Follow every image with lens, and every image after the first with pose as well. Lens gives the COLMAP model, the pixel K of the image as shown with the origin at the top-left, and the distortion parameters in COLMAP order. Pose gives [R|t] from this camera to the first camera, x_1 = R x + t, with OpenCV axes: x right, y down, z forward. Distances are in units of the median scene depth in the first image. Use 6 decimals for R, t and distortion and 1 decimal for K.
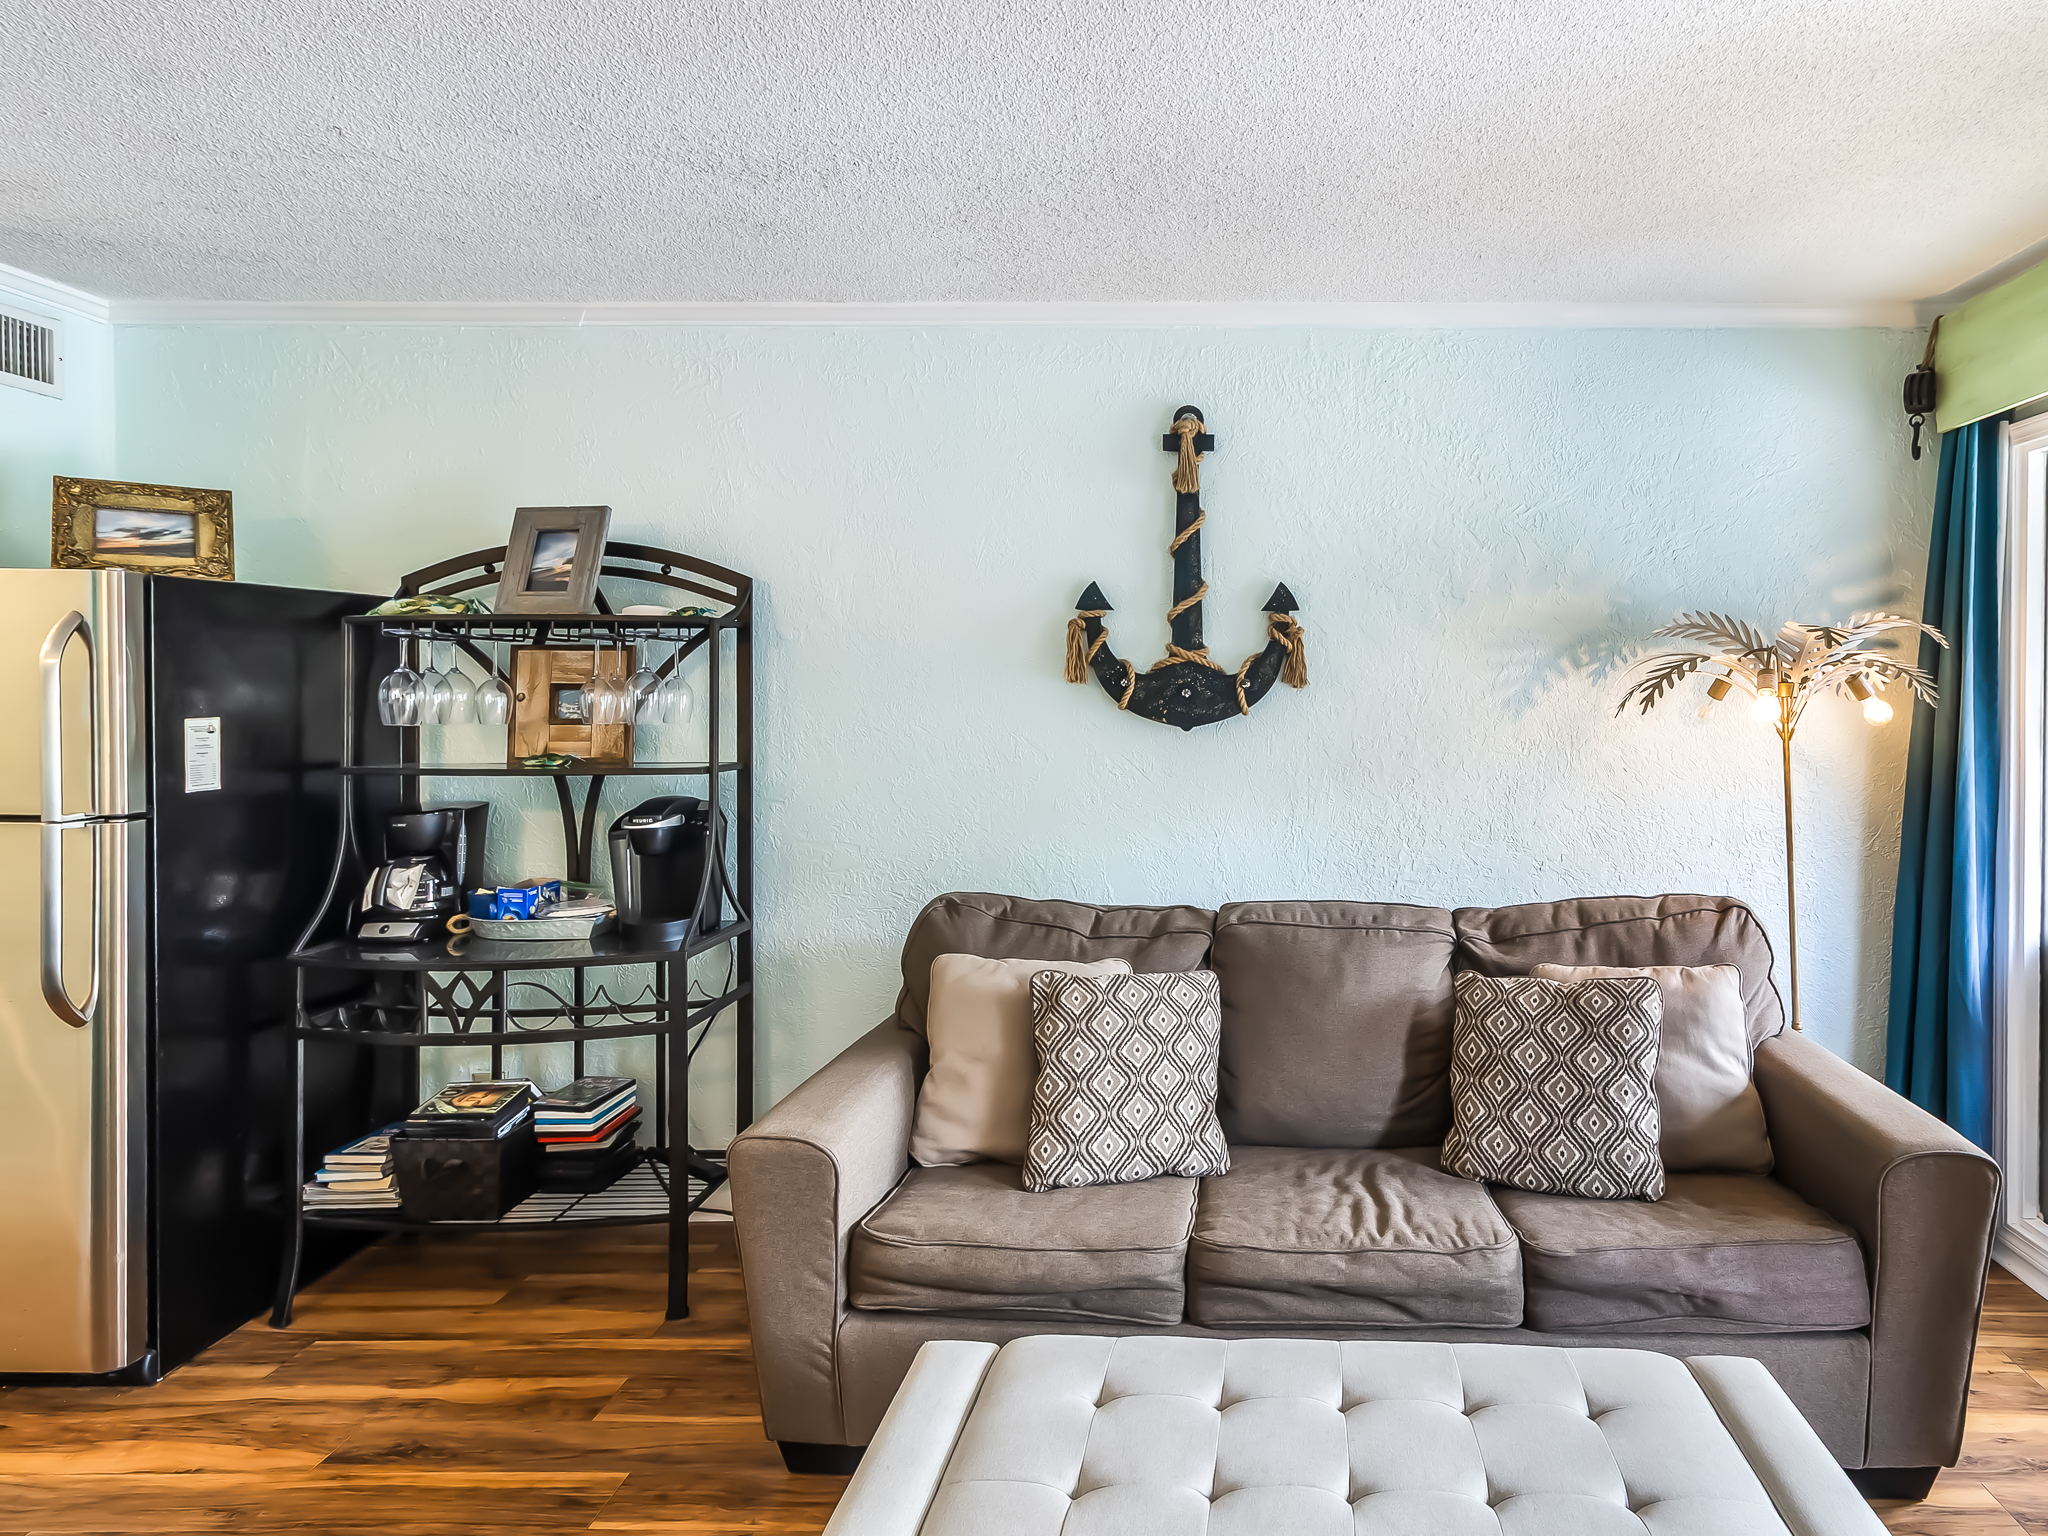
lens RADIAL K [[1092.2, 0, 1240.4], [0, 1092.2, 704.1], [0, 0, 1]] dist [0.002429, 0.001050]
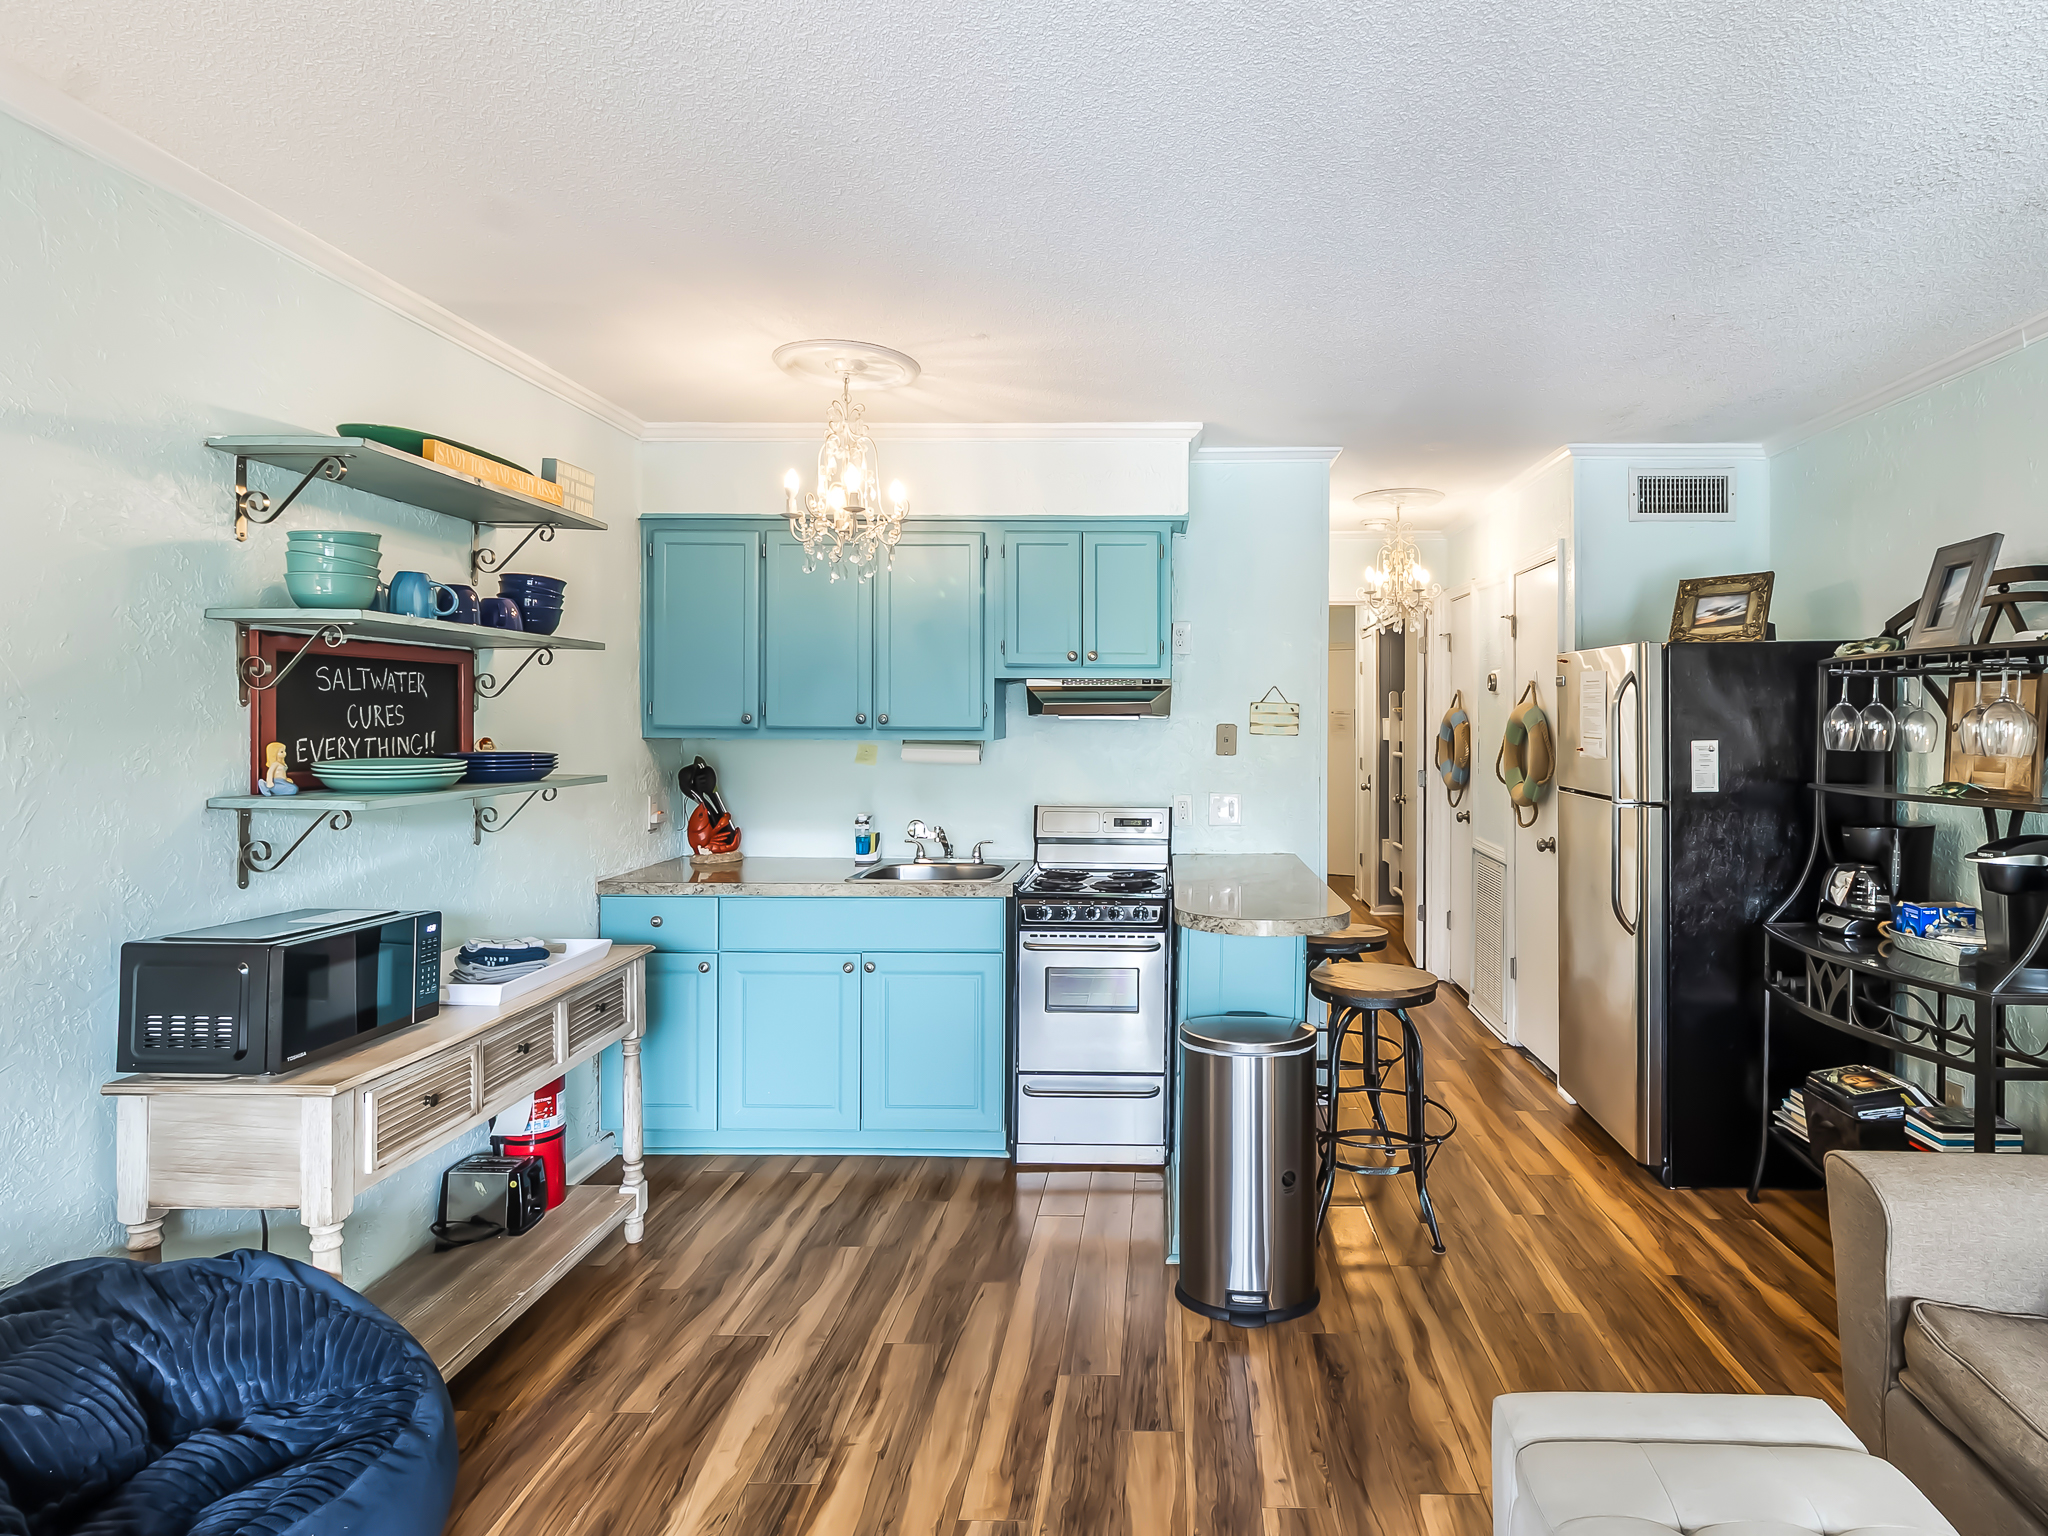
lens RADIAL K [[1102.0, 0, 1178.7], [0, 1102.0, 735.5], [0, 0, 1]] dist [0.005683, -0.000259]
pose [[0.036208, 0.014075, -0.999245, 0.411635], [-0.013643, 0.999815, 0.013588, -0.003784], [0.999251, 0.013140, 0.036393, 0.243657]]
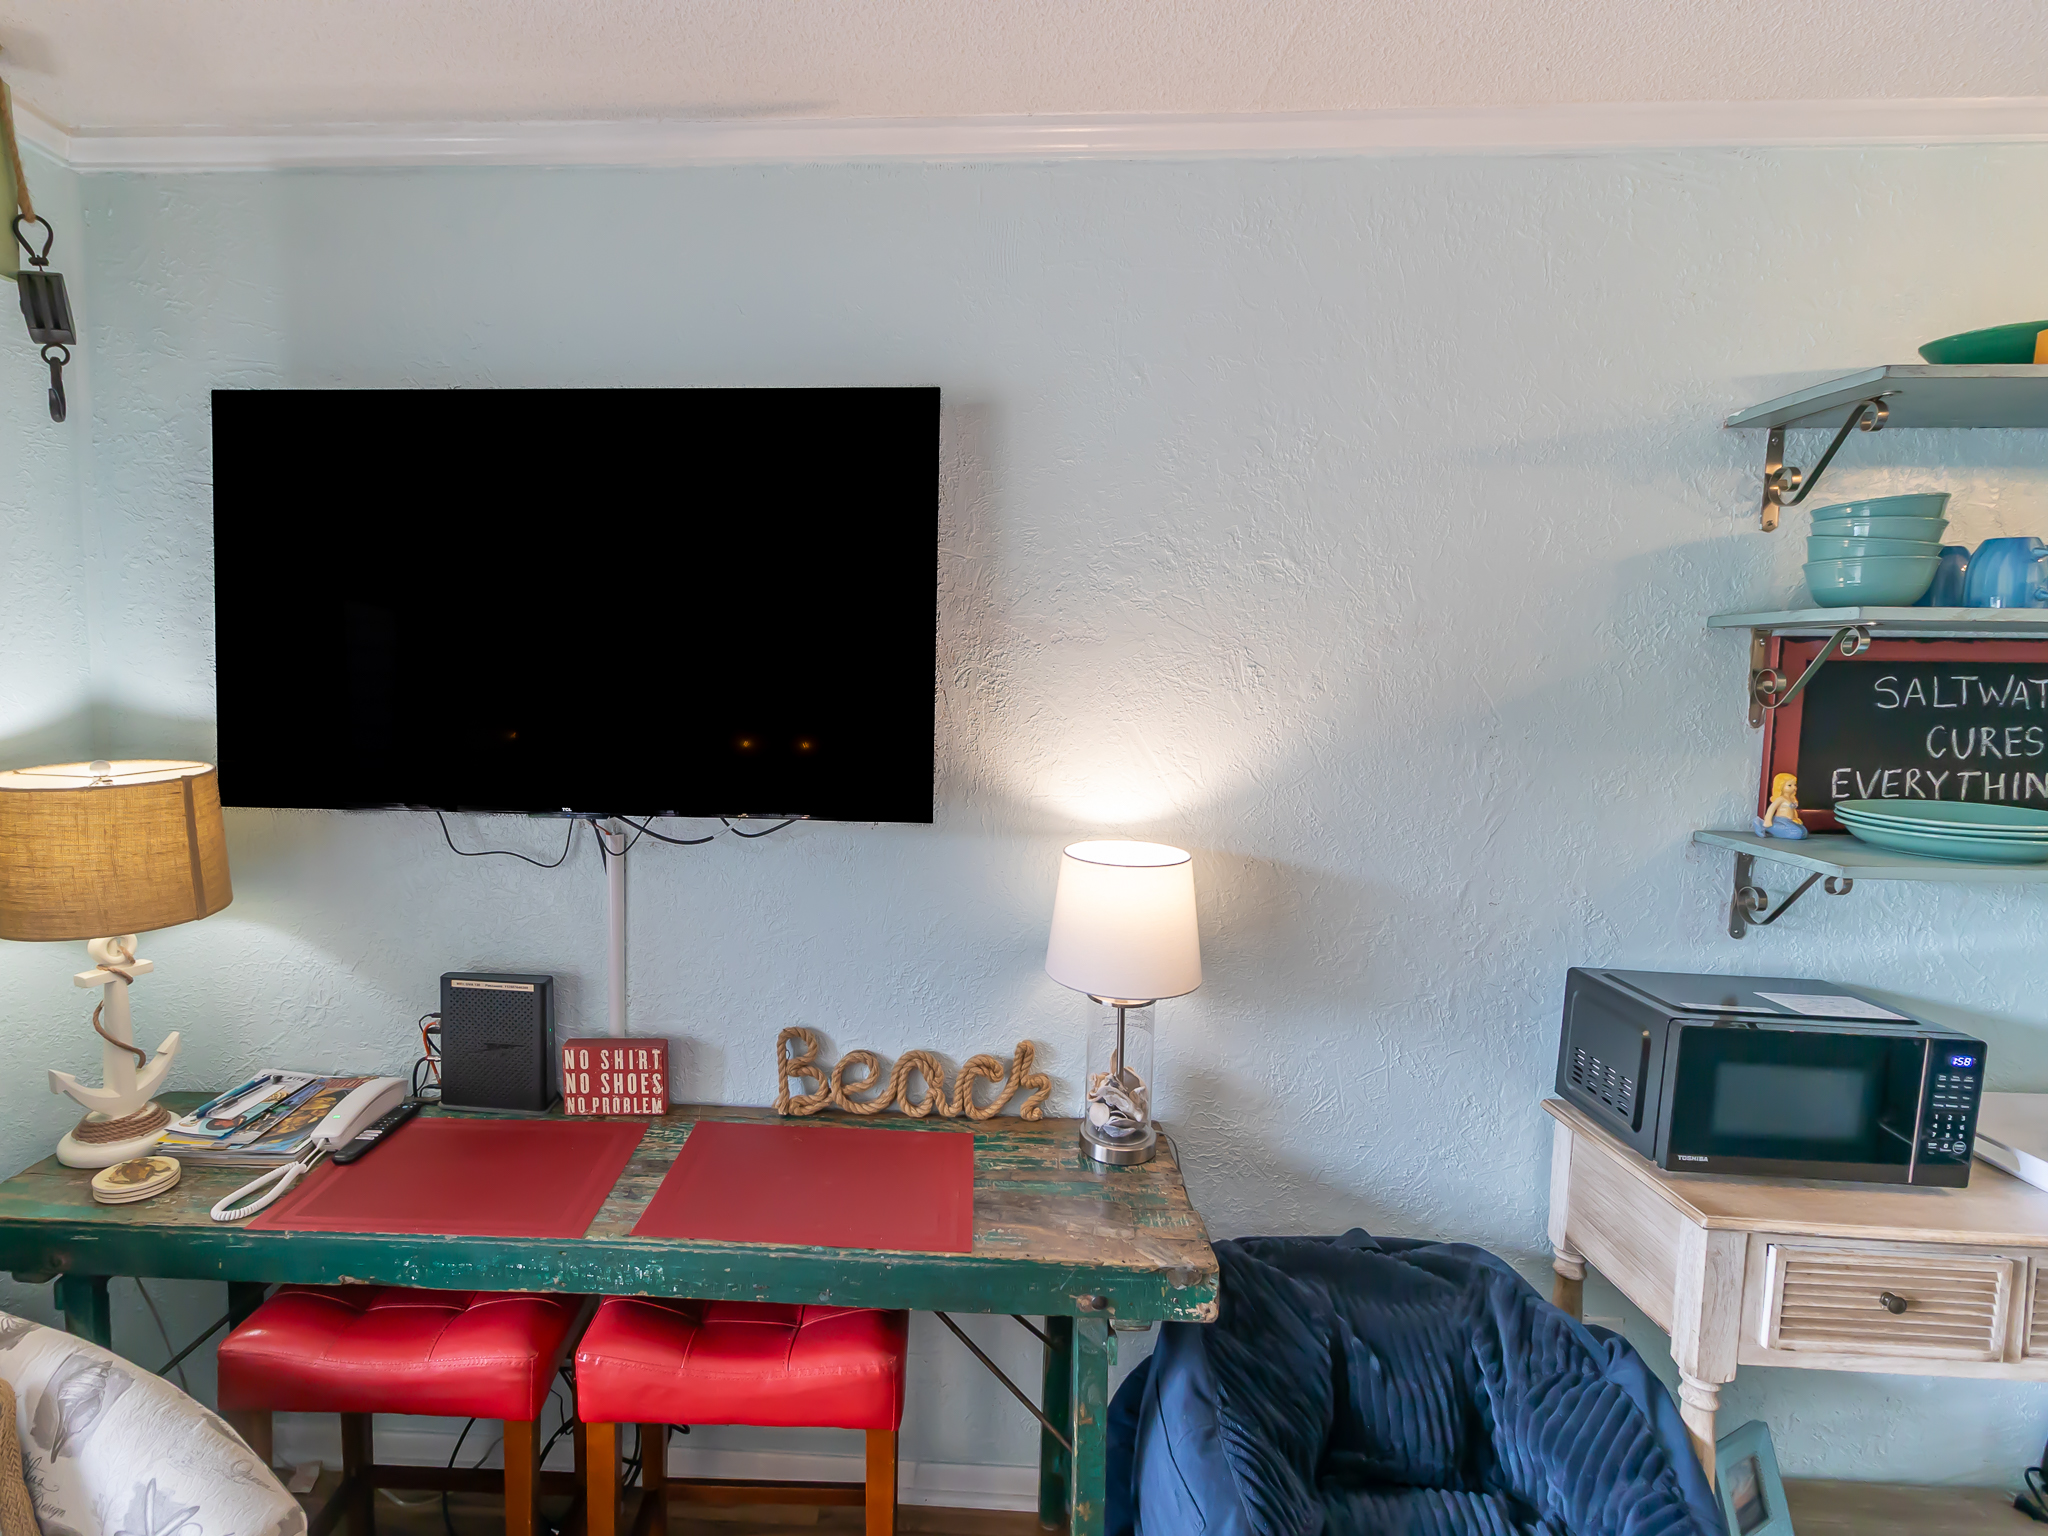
lens RADIAL K [[1054.0, 0, 884.2], [0, 1054.0, 753.6], [0, 0, 1]] dist [0.000726, 0.000834]
pose [[-0.999469, -0.019094, 0.026387, 0.120594], [-0.016636, 0.995764, 0.090430, -0.036659], [-0.028002, 0.089943, -0.995553, 0.257702]]
